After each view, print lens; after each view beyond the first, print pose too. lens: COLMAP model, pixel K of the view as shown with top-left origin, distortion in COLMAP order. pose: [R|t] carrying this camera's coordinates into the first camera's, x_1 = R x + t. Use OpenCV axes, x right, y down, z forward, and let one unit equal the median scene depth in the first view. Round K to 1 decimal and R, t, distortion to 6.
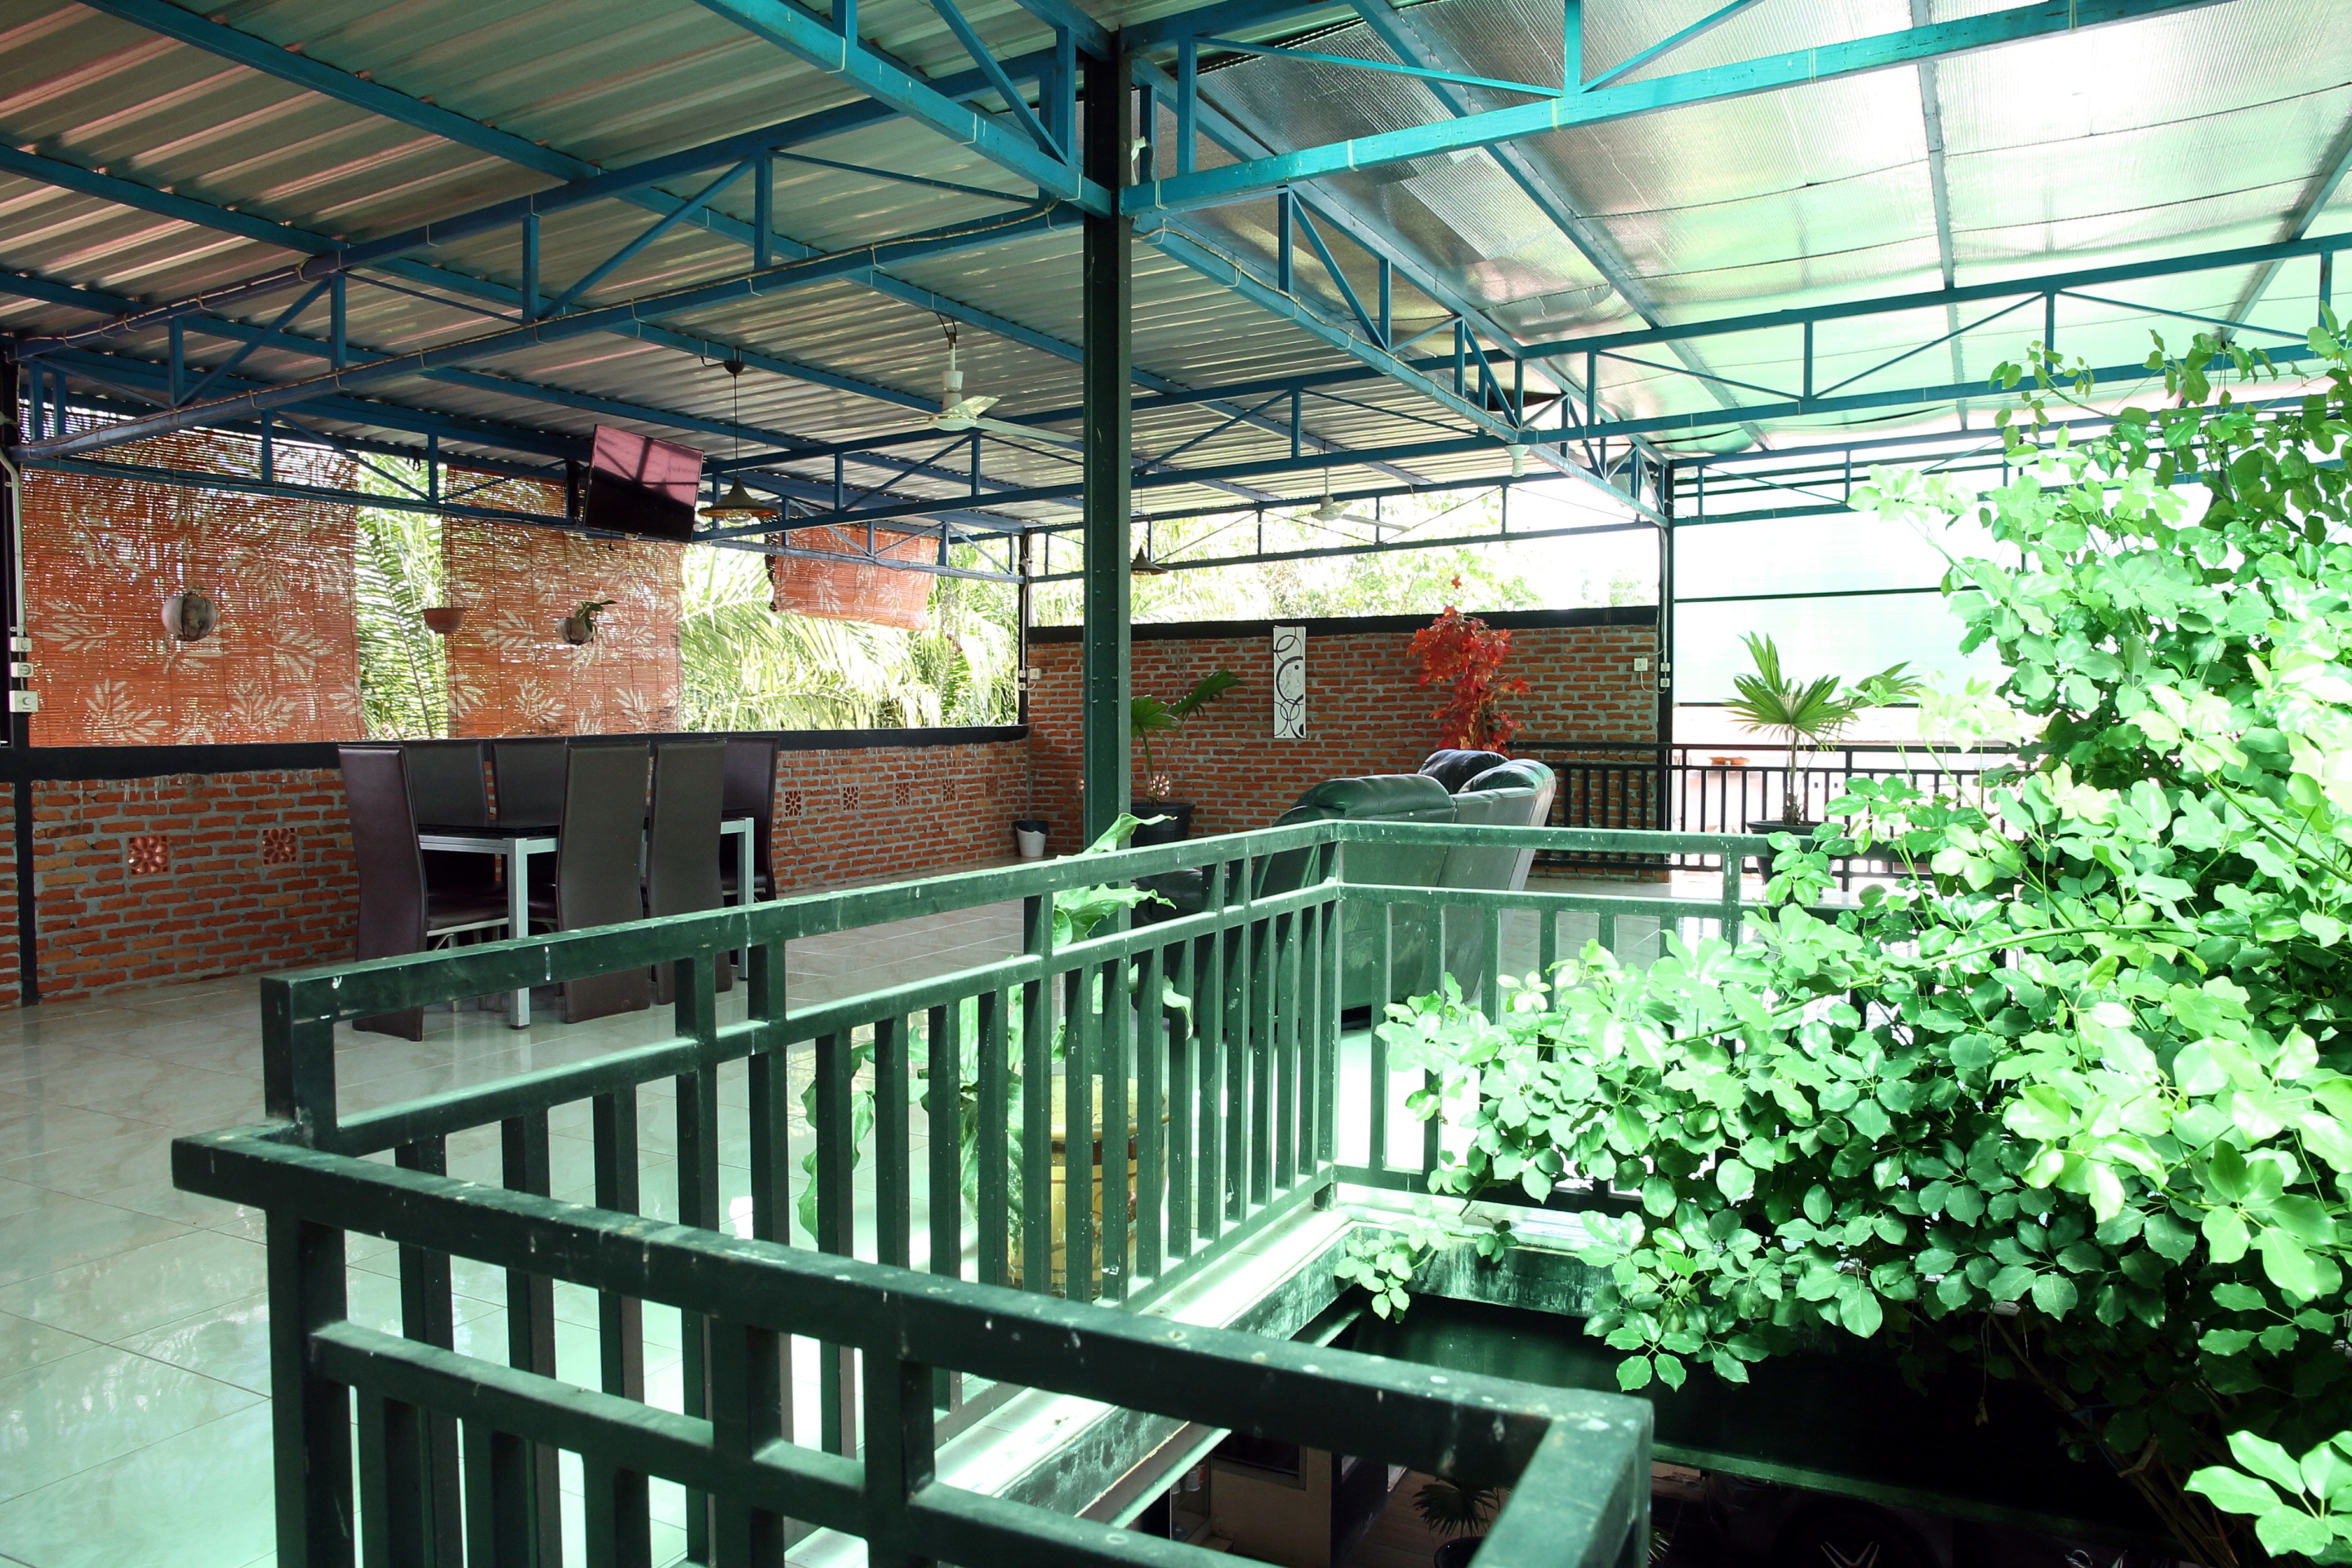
lens RADIAL K [[1633.5, 0, 1181.9], [0, 1633.5, 798.1], [0, 0, 1]] dist [-0.118239, 0.093175]
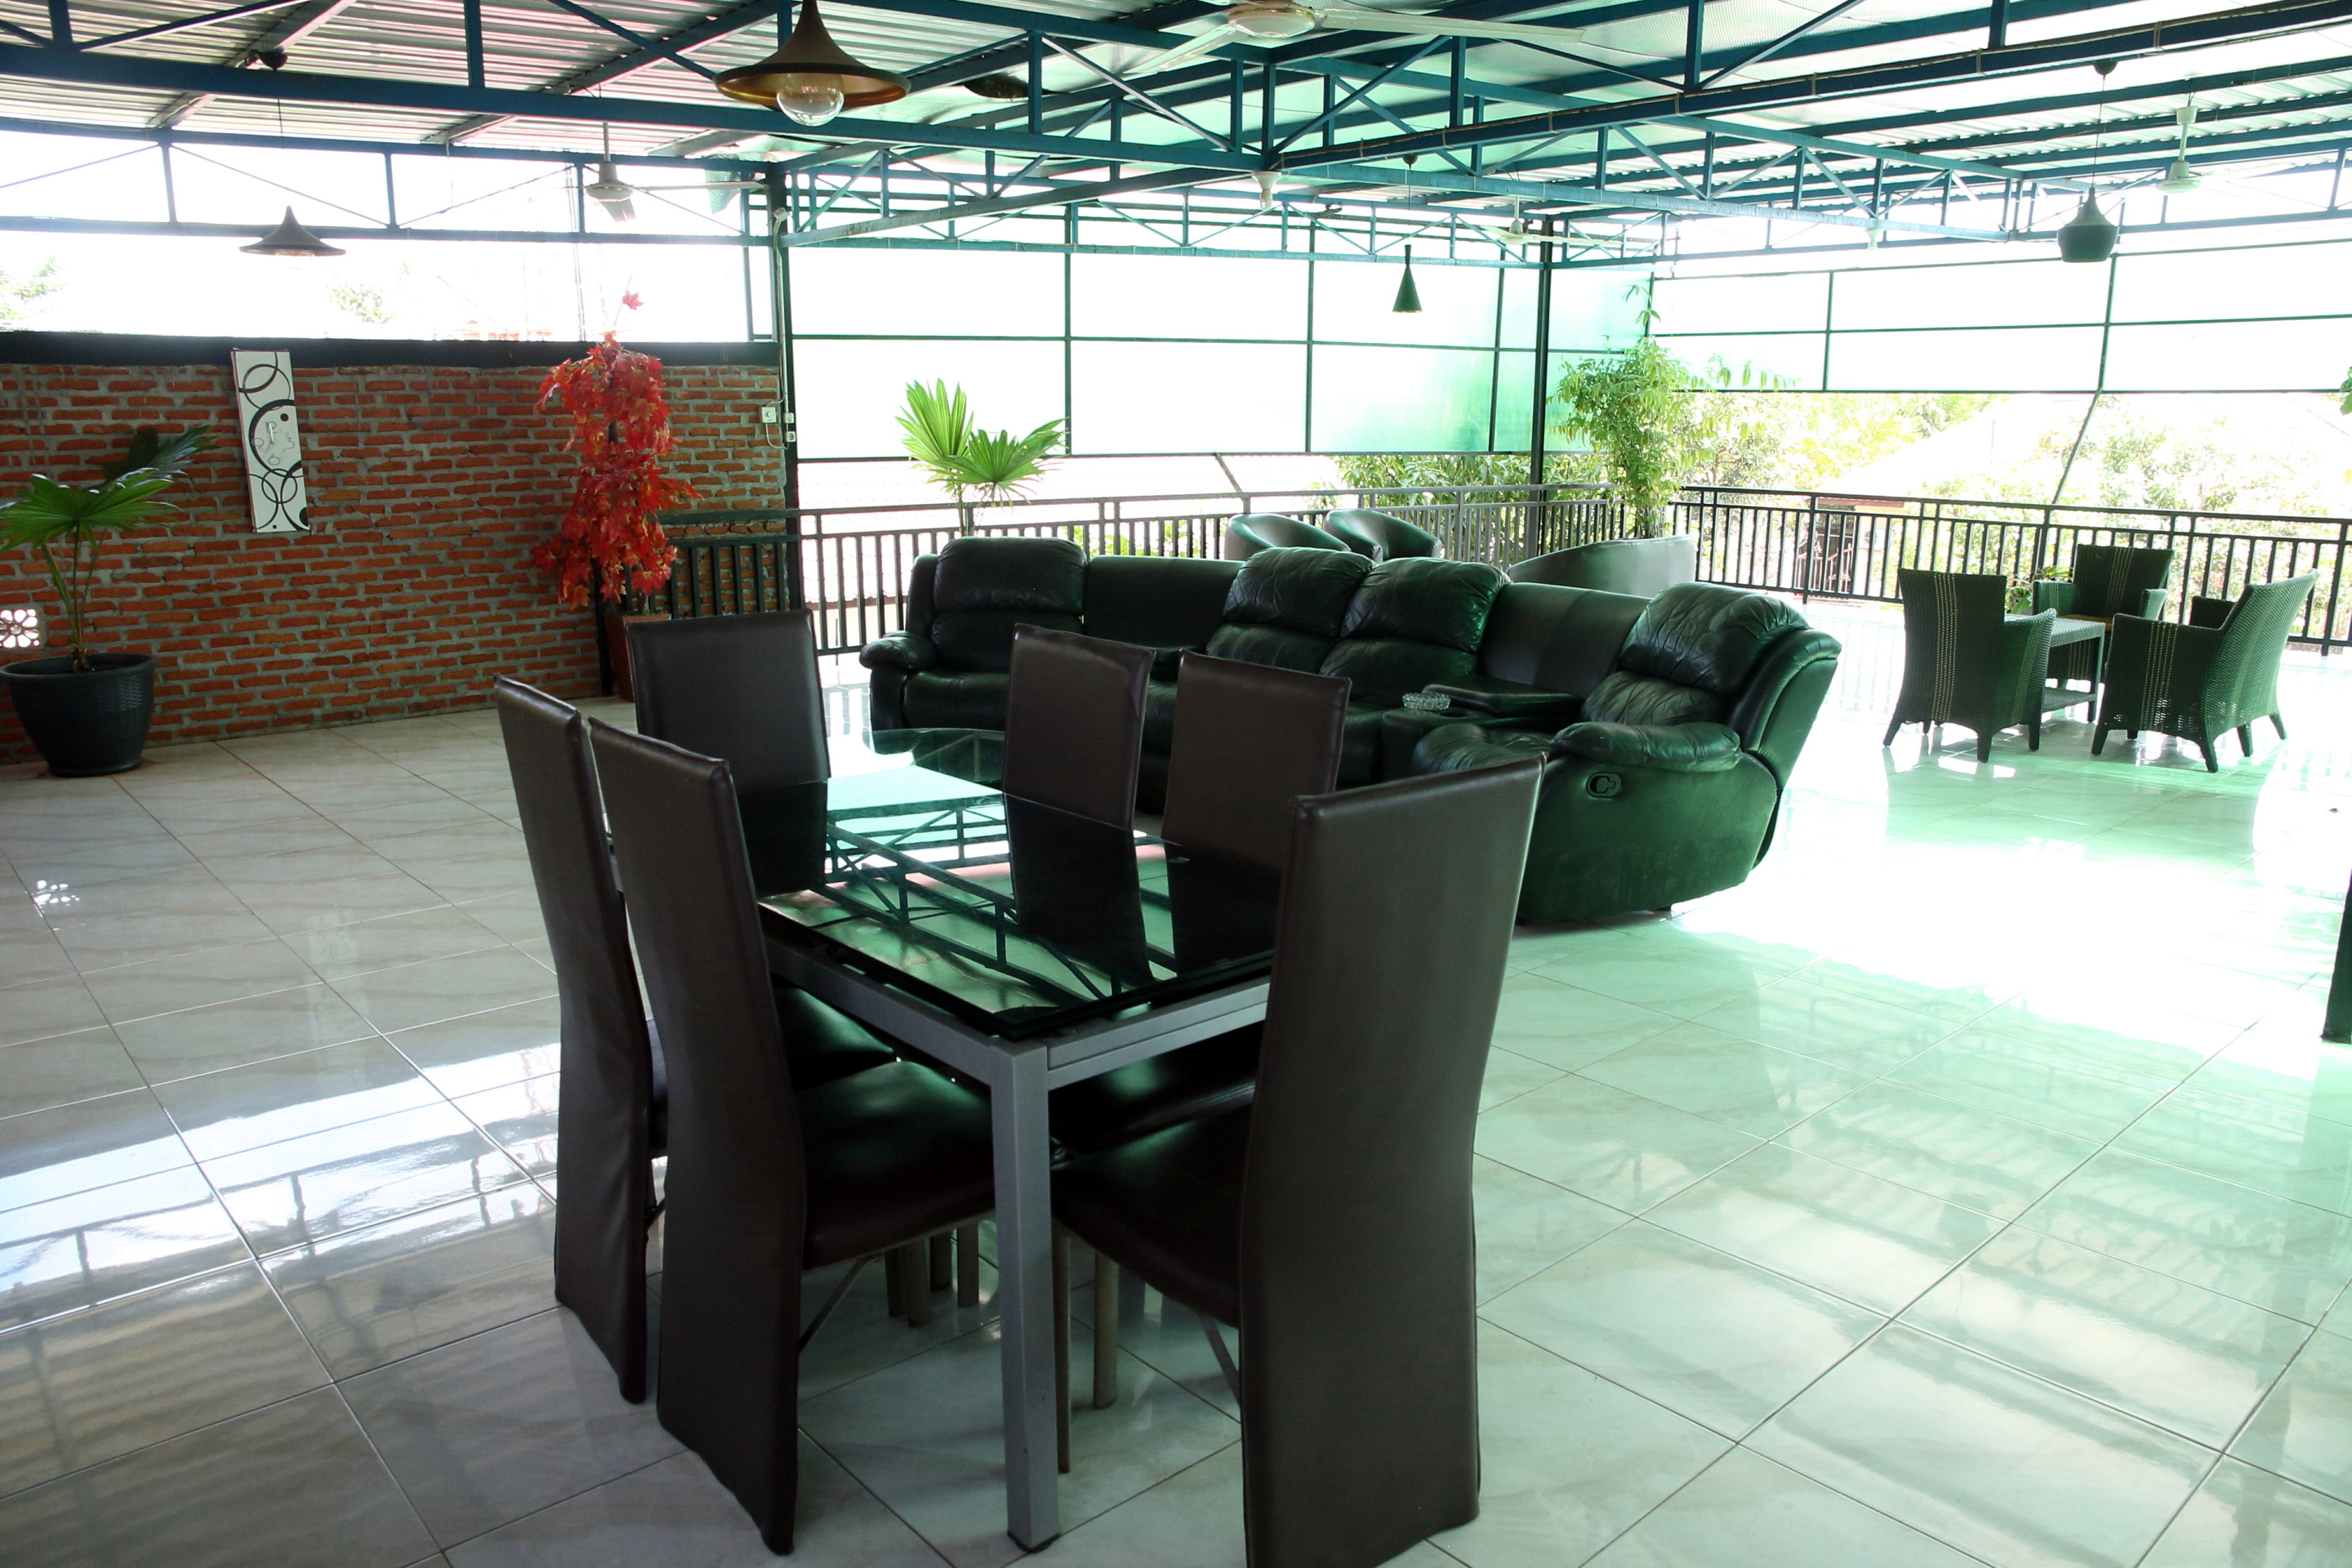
lens RADIAL K [[1635.8, 0, 1175.4], [0, 1635.8, 800.8], [0, 0, 1]] dist [-0.110775, 0.085882]
pose [[0.373455, -0.197941, 0.906284, -0.415032], [0.063569, 0.980134, 0.187876, -0.030341], [-0.925467, -0.012552, 0.378619, 0.479784]]
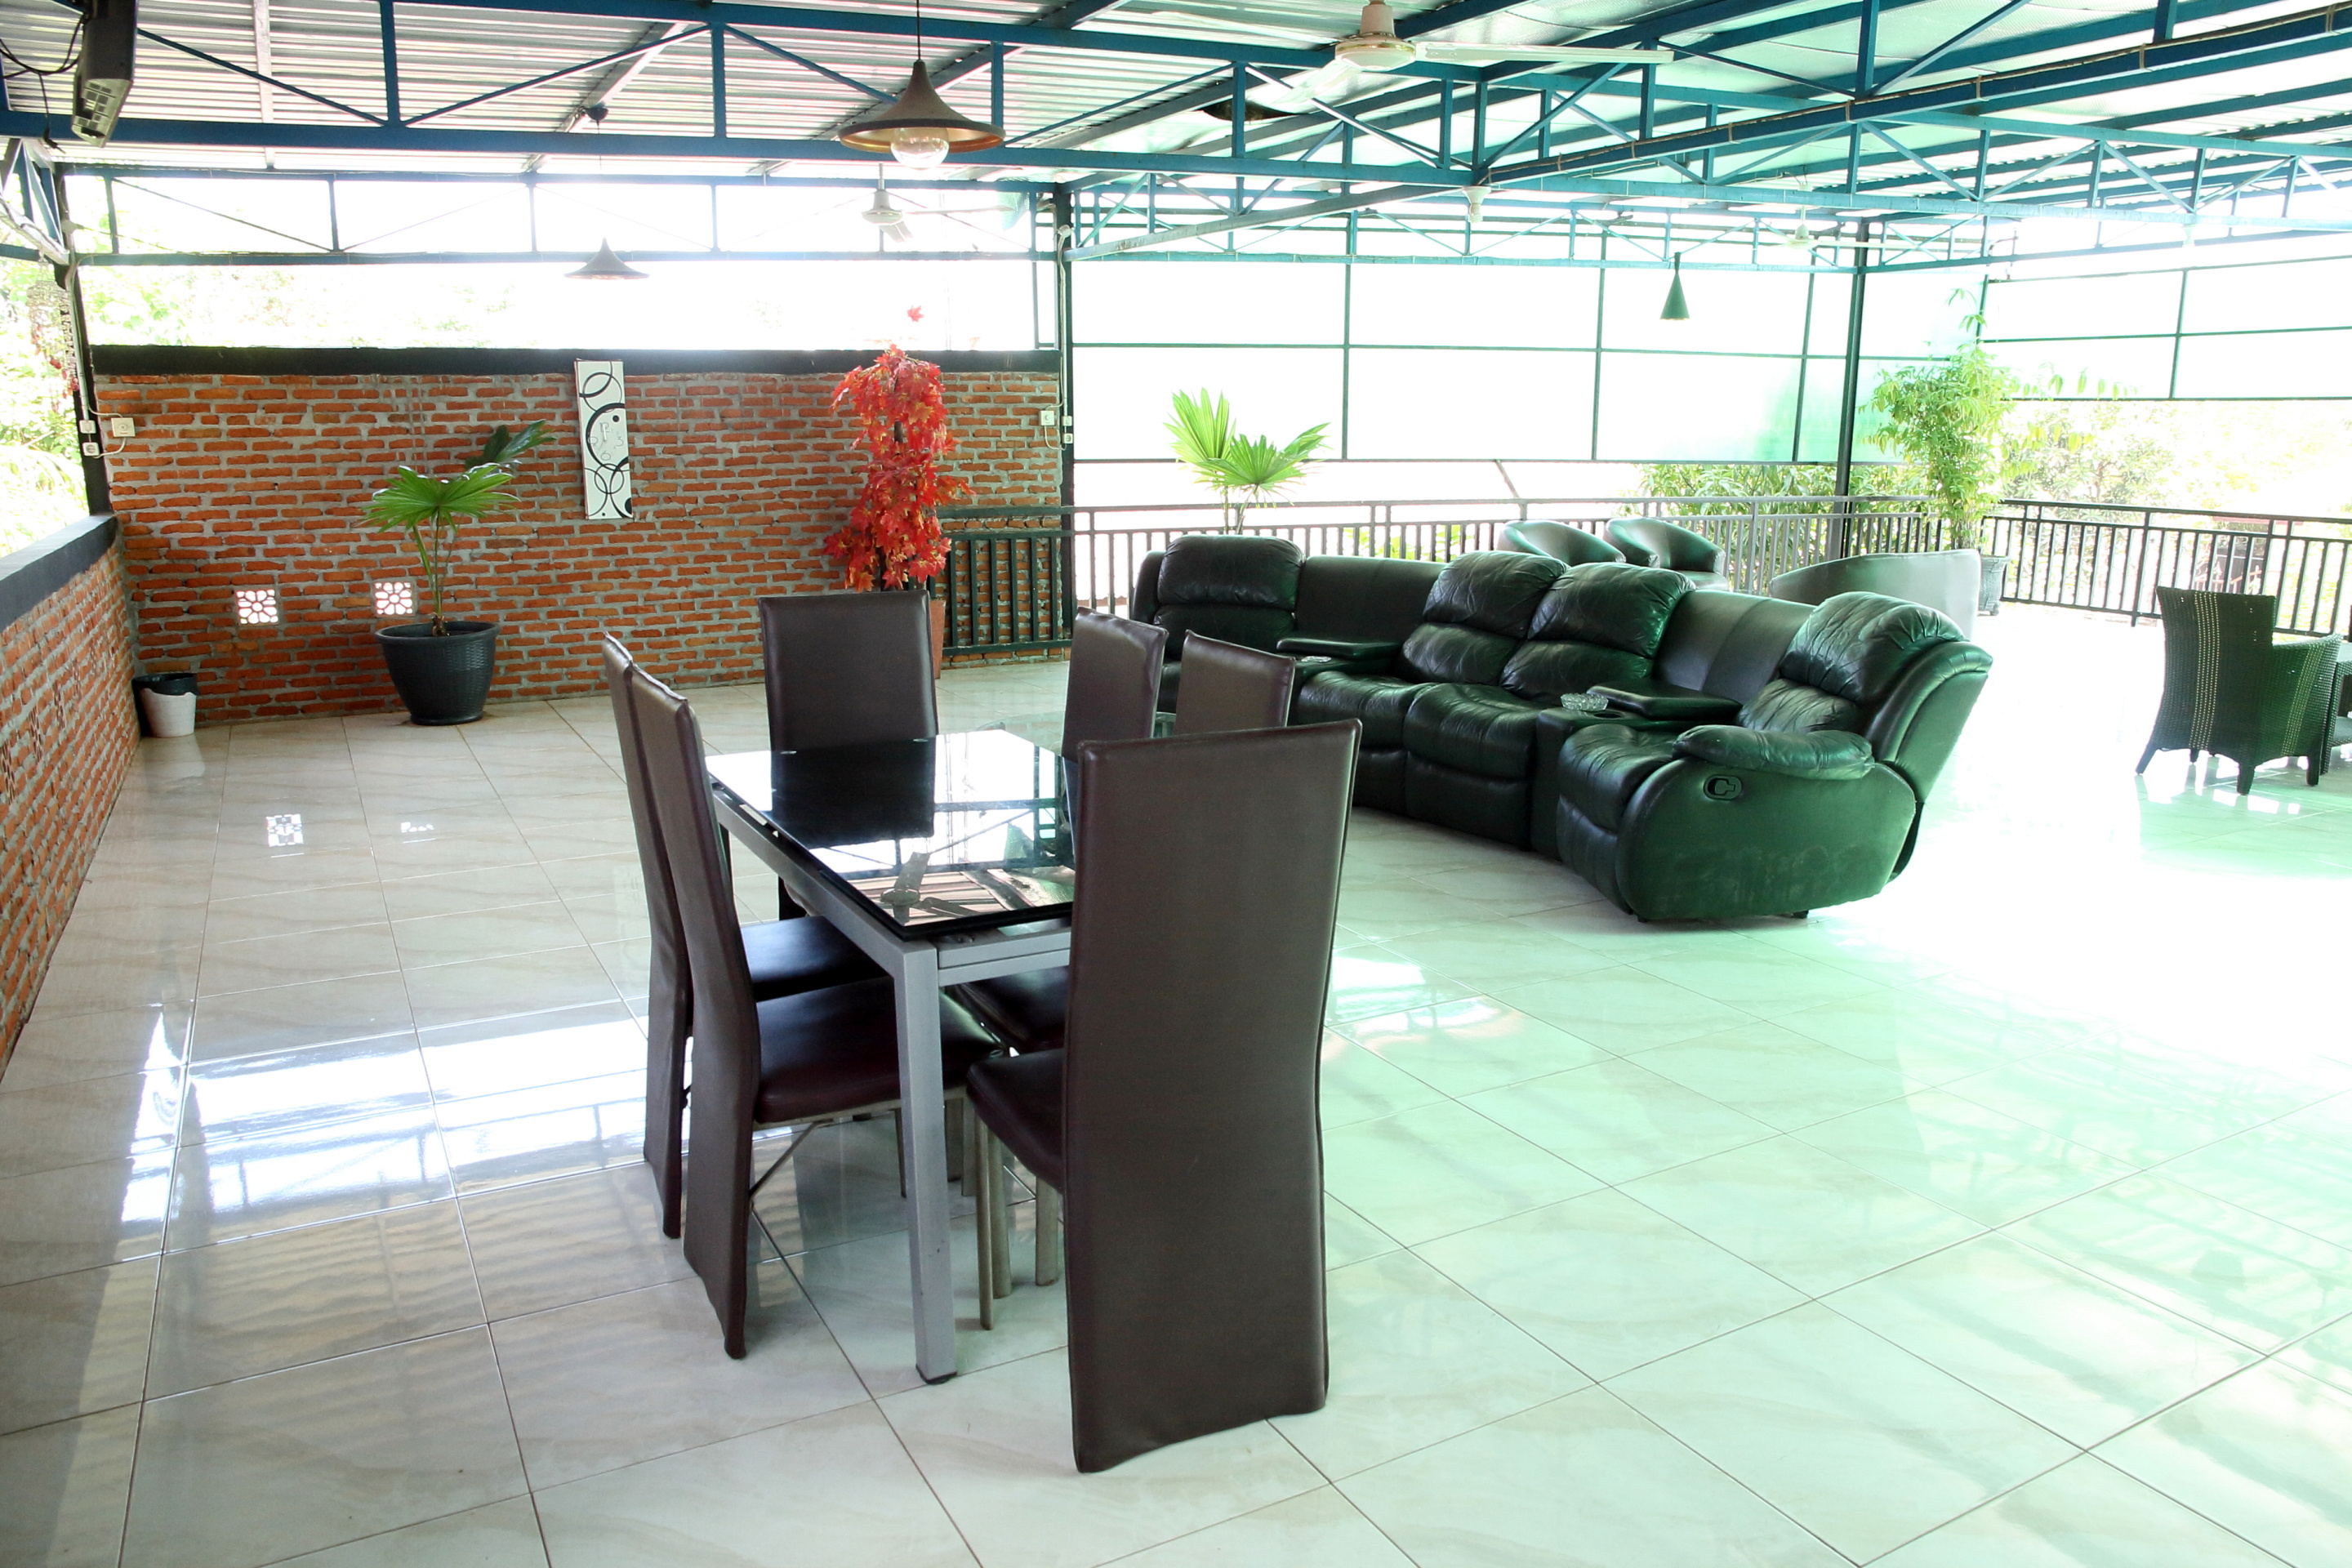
lens RADIAL K [[1633.5, 0, 1181.9], [0, 1633.5, 798.1], [0, 0, 1]] dist [-0.118239, 0.093175]
pose [[0.565955, -0.171016, 0.806504, -0.414607], [0.052125, 0.983714, 0.172015, -0.026026], [-0.822786, -0.055314, 0.565653, 0.415194]]
